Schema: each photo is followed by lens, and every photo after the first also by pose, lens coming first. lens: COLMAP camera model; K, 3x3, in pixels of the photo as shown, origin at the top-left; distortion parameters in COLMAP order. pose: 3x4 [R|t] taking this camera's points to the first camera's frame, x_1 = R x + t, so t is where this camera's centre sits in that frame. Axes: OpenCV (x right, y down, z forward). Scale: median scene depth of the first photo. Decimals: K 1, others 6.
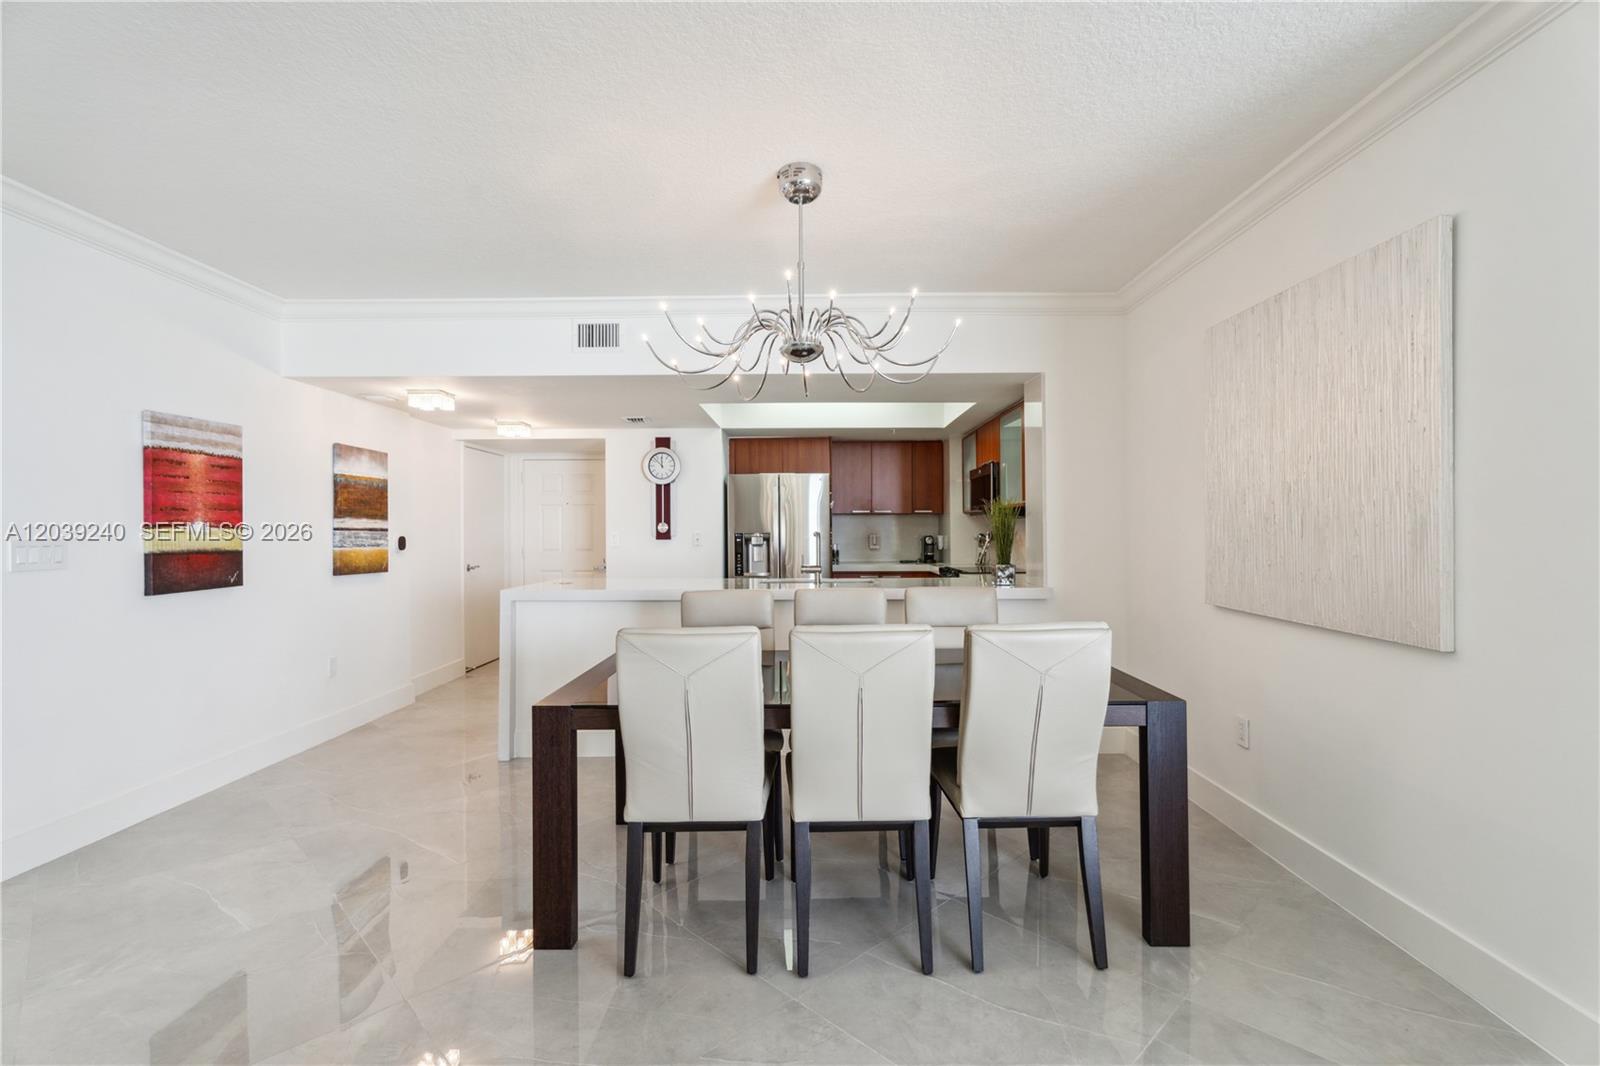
lens RADIAL K [[736.9, 0, 800.0], [0, 736.9, 533.0], [0, 0, 1]] dist [0.000346, -0.000029]
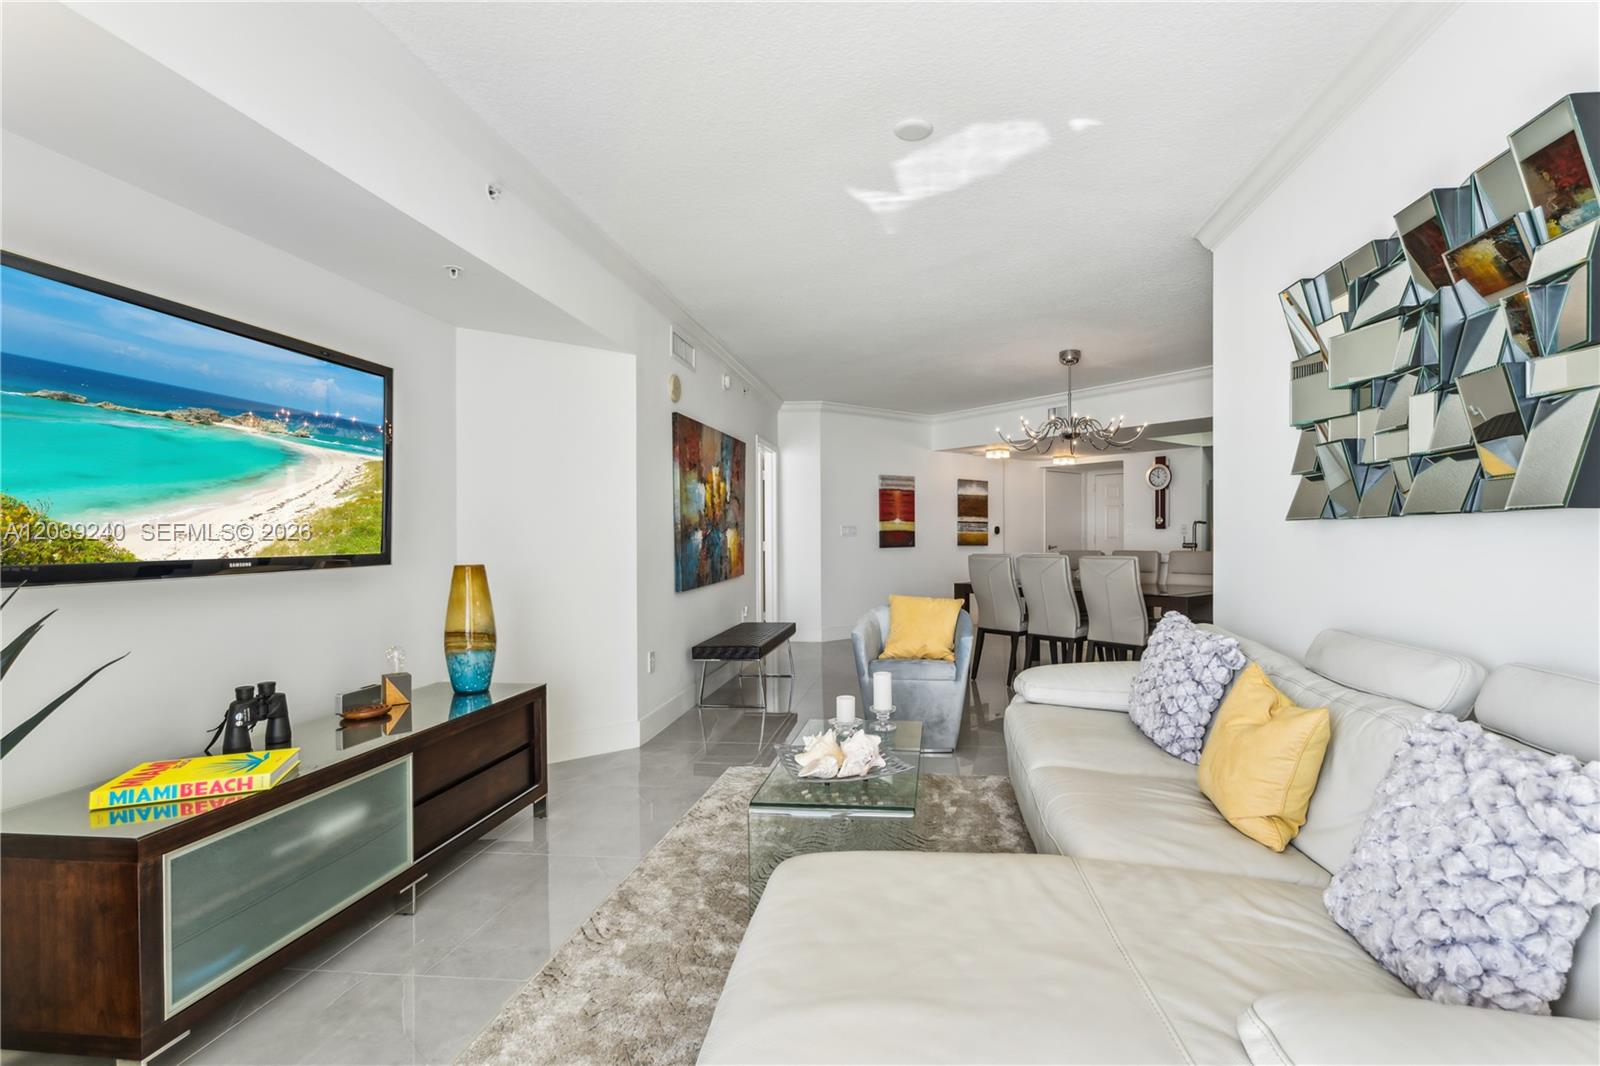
lens RADIAL K [[736.9, 0, 800.0], [0, 736.9, 533.0], [0, 0, 1]] dist [0.000346, -0.000029]
pose [[0.578436, 0.003725, -0.815720, 0.756569], [-0.003660, 0.999991, 0.001971, 0.021876], [0.815720, 0.001845, 0.578444, -0.512609]]
